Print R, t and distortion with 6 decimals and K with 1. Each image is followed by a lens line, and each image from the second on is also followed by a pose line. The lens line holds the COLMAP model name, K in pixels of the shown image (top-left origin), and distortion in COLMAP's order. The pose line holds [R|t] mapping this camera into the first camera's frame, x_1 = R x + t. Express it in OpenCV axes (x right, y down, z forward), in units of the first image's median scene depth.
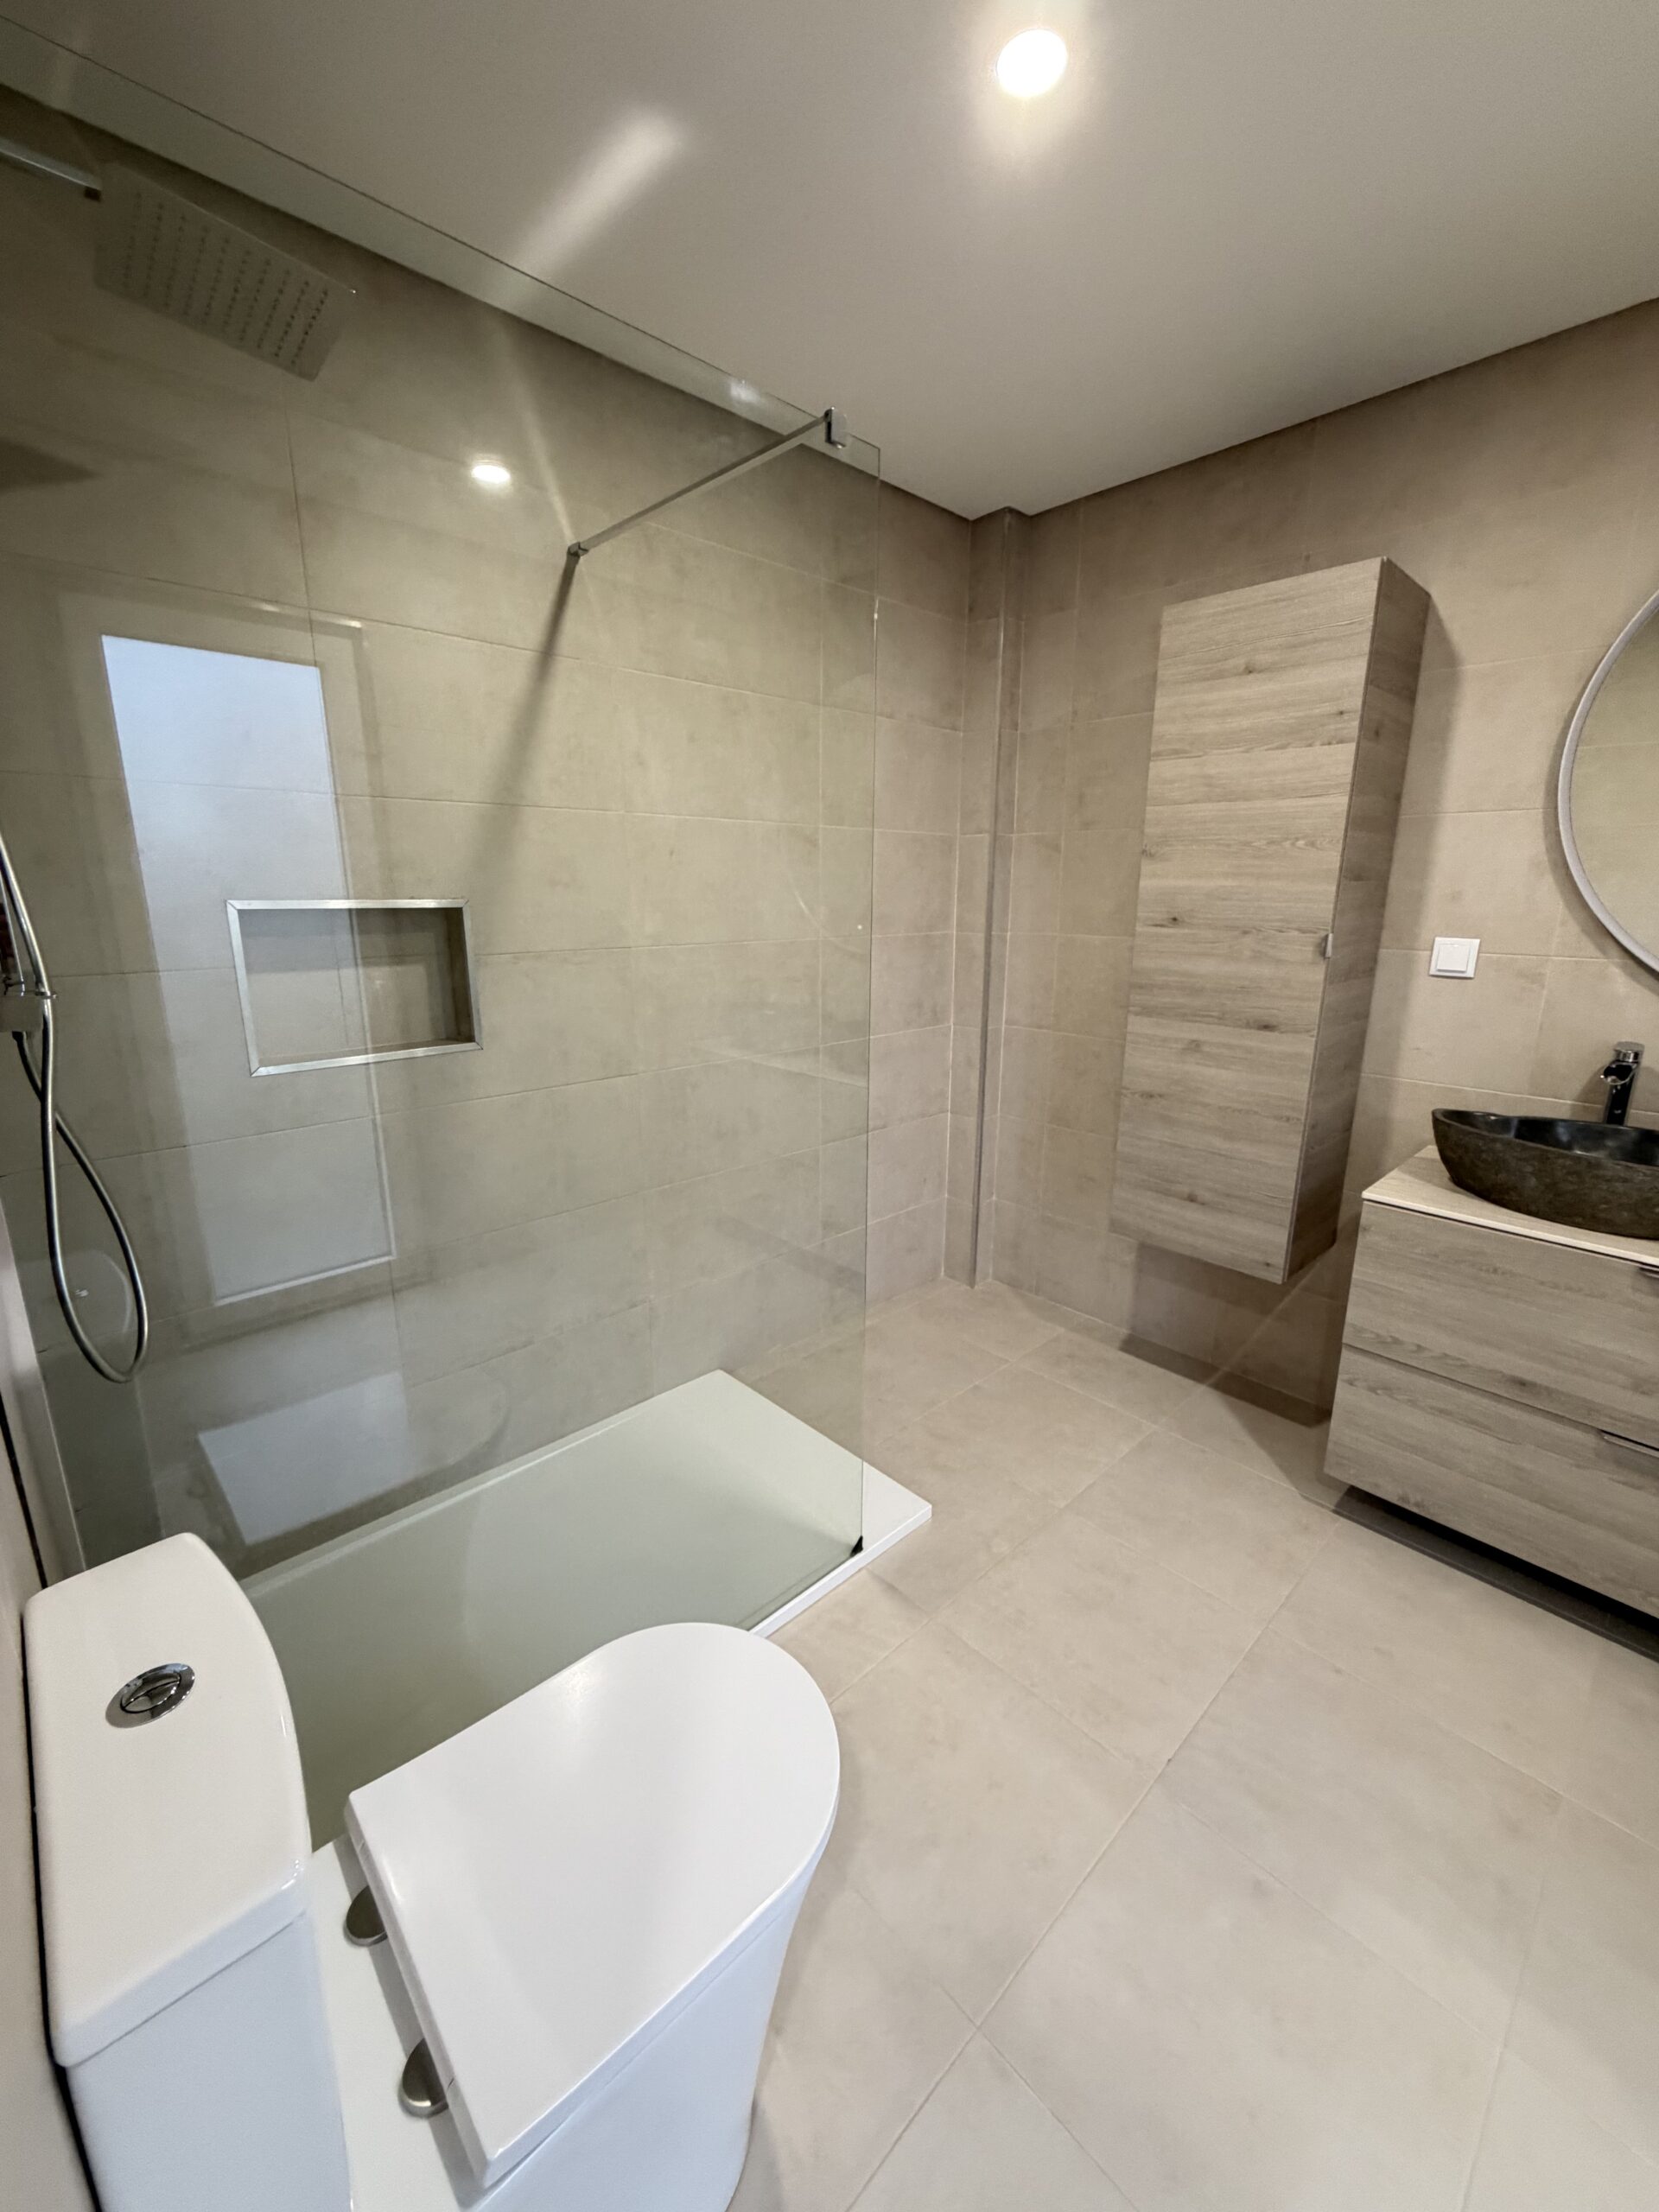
lens RADIAL K [[884.6, 0, 827.6], [0, 884.6, 1098.2], [0, 0, 1]] dist [-0.000184, -0.000101]
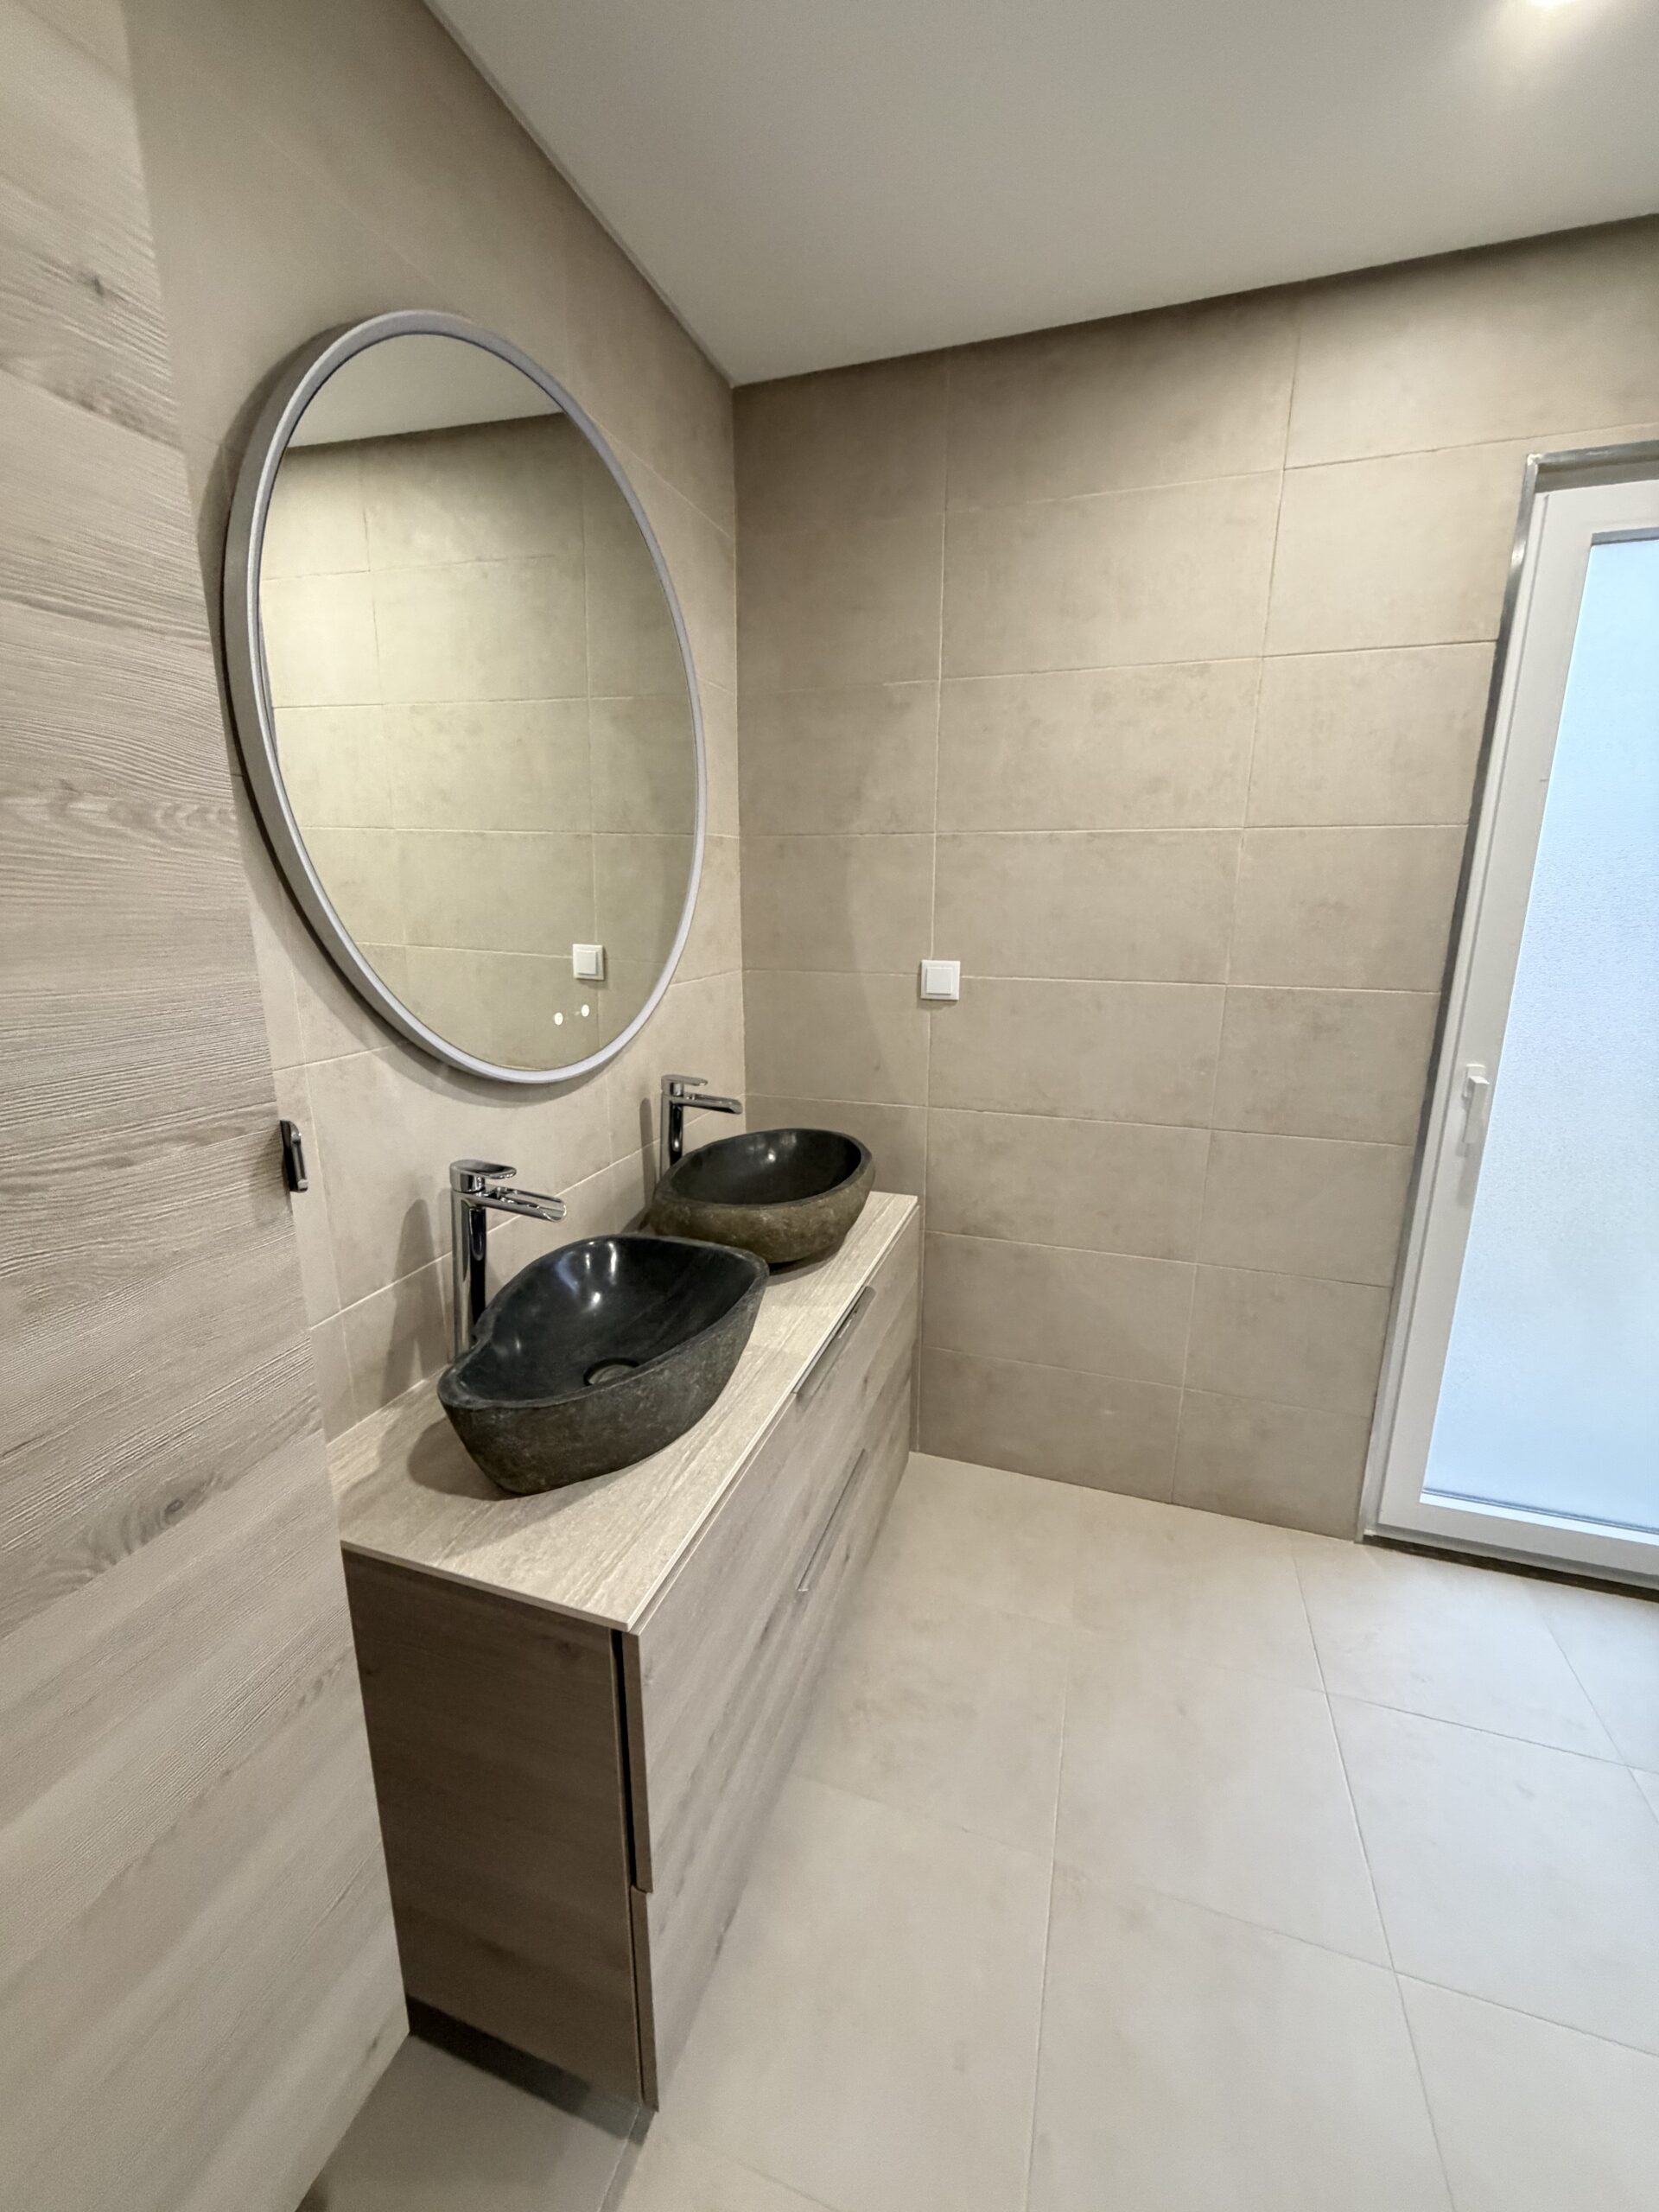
lens RADIAL K [[883.8, 0, 825.8], [0, 883.8, 1098.4], [0, 0, 1]] dist [0.002412, -0.000440]
pose [[-0.479396, -0.208764, 0.852407, 0.201656], [0.201065, 0.919332, 0.338234, -0.240711], [-0.854256, 0.333537, -0.398748, 0.891029]]
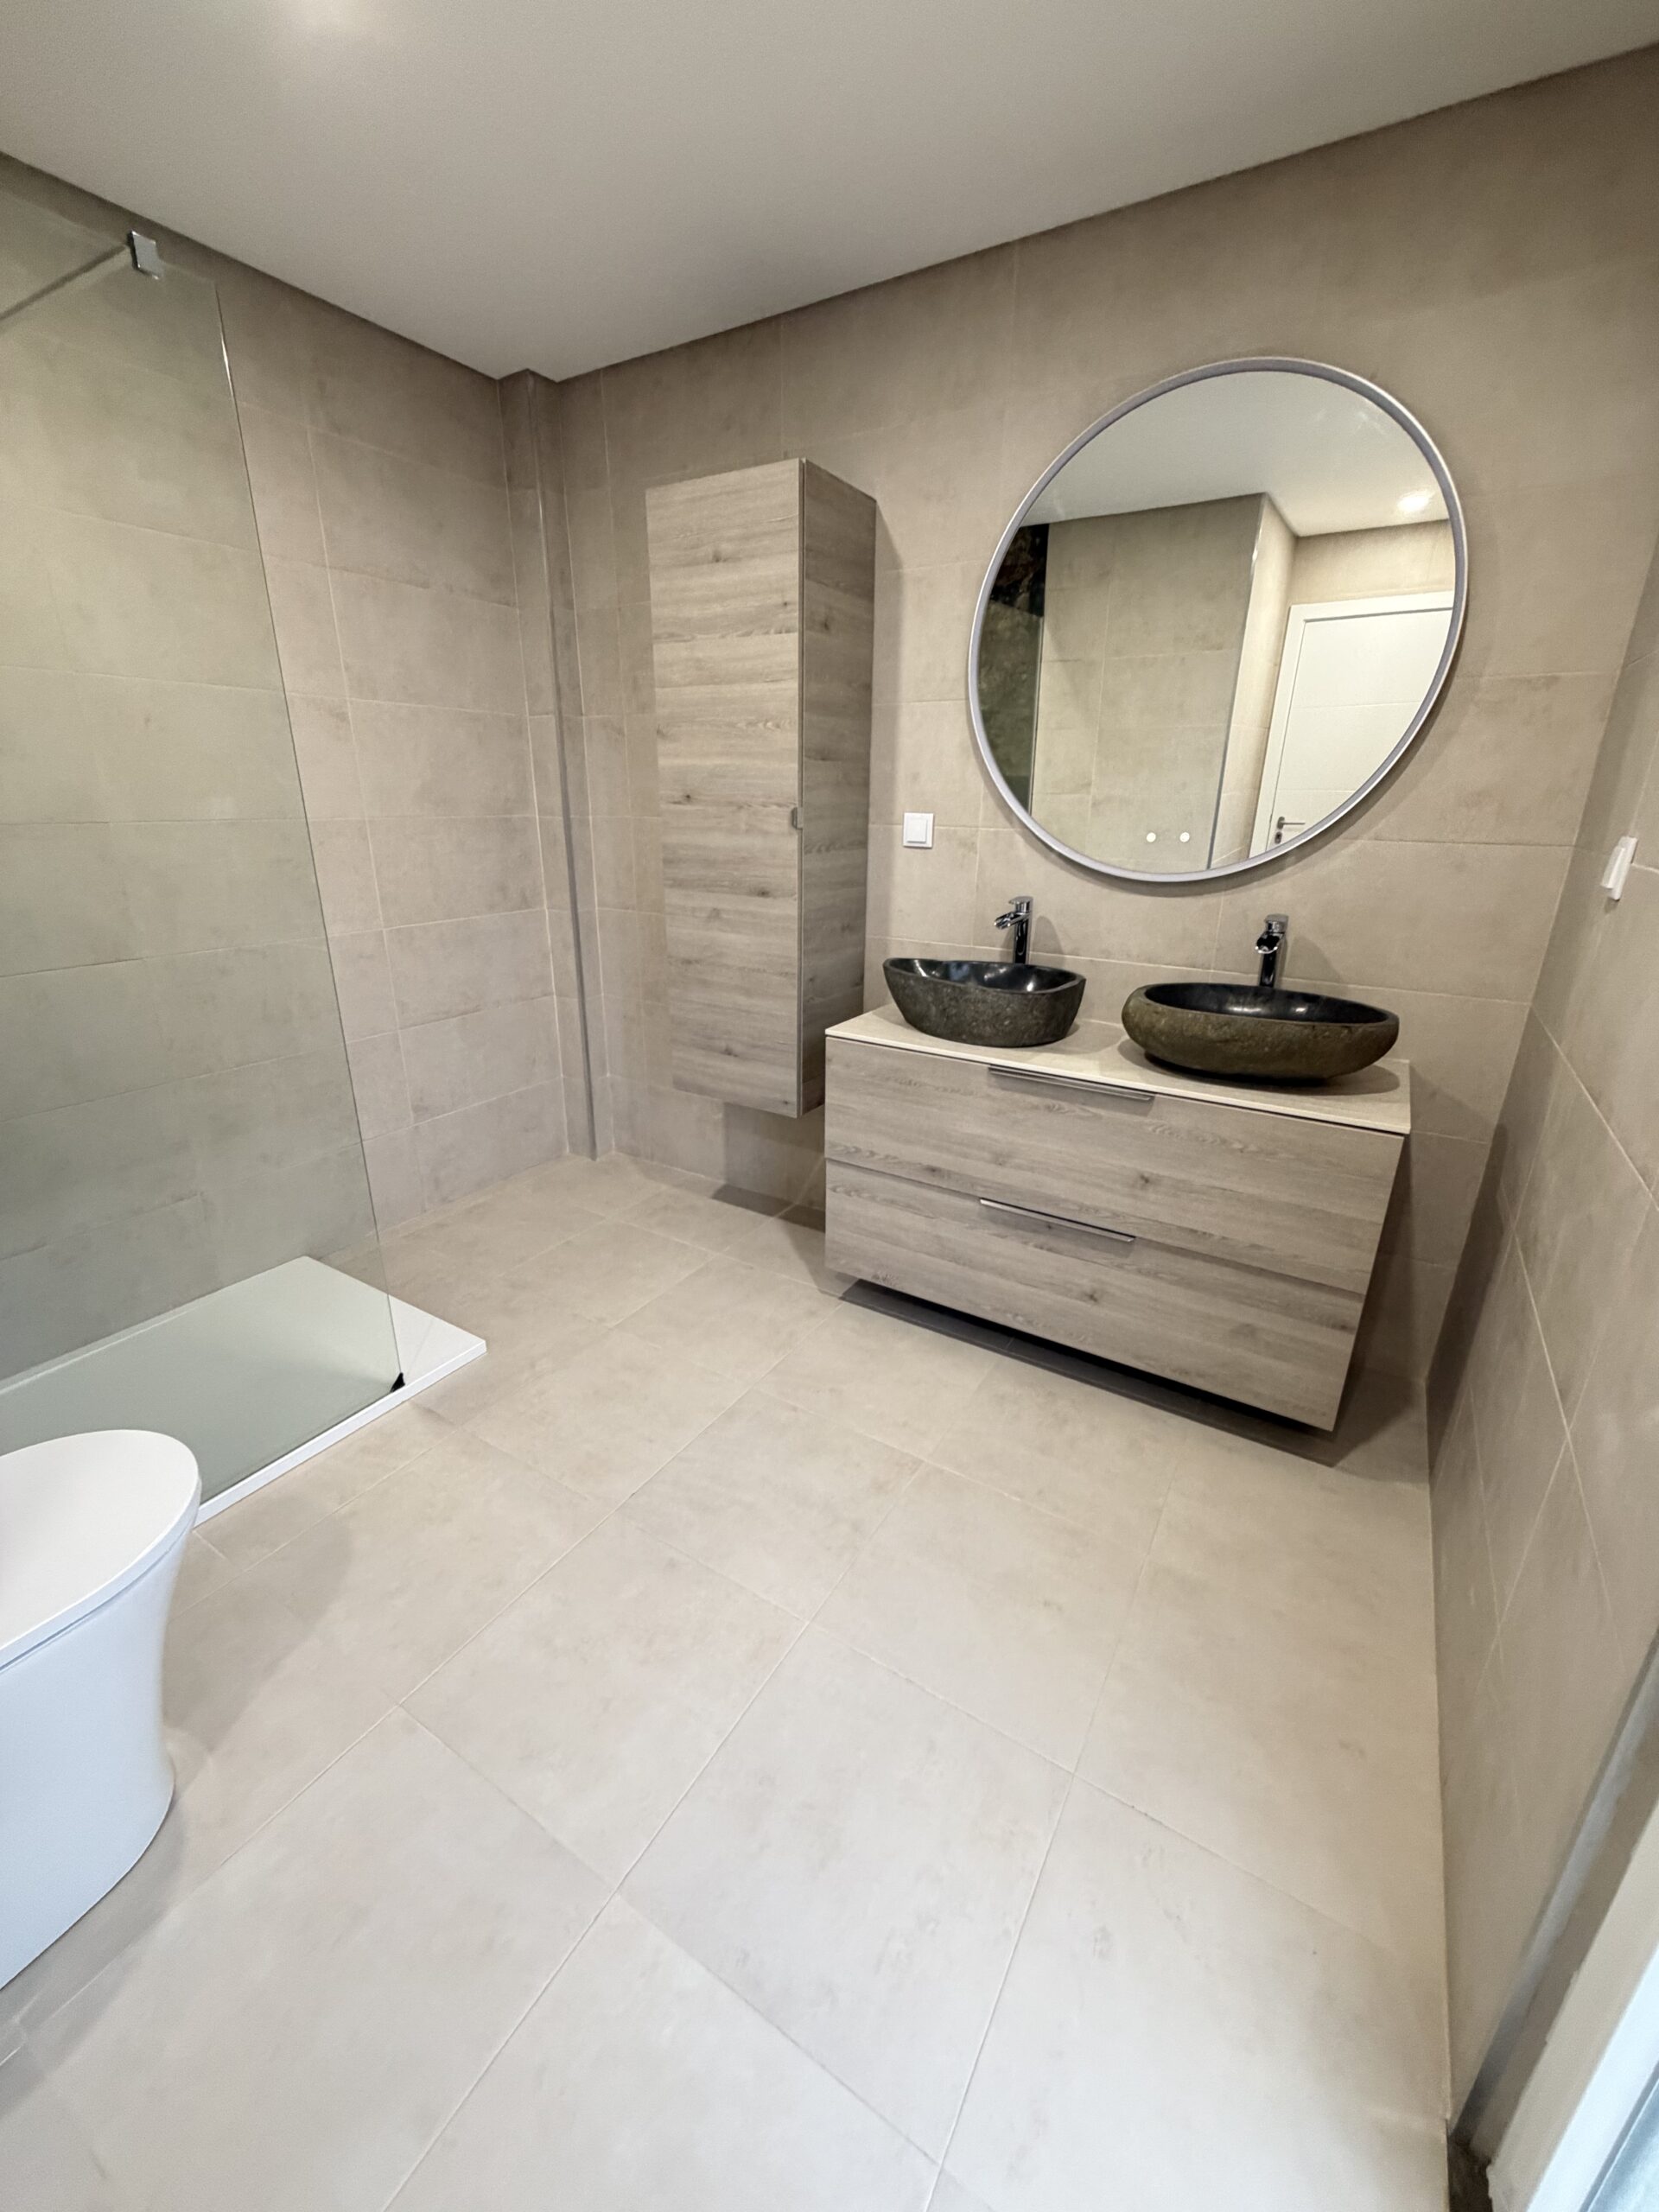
lens RADIAL K [[883.8, 0, 825.8], [0, 883.8, 1098.4], [0, 0, 1]] dist [0.002412, -0.000440]
pose [[0.965863, -0.077493, 0.247192, 0.270228], [0.052214, 0.992861, 0.107239, 0.062880], [-0.253738, -0.090671, 0.963014, -0.135981]]
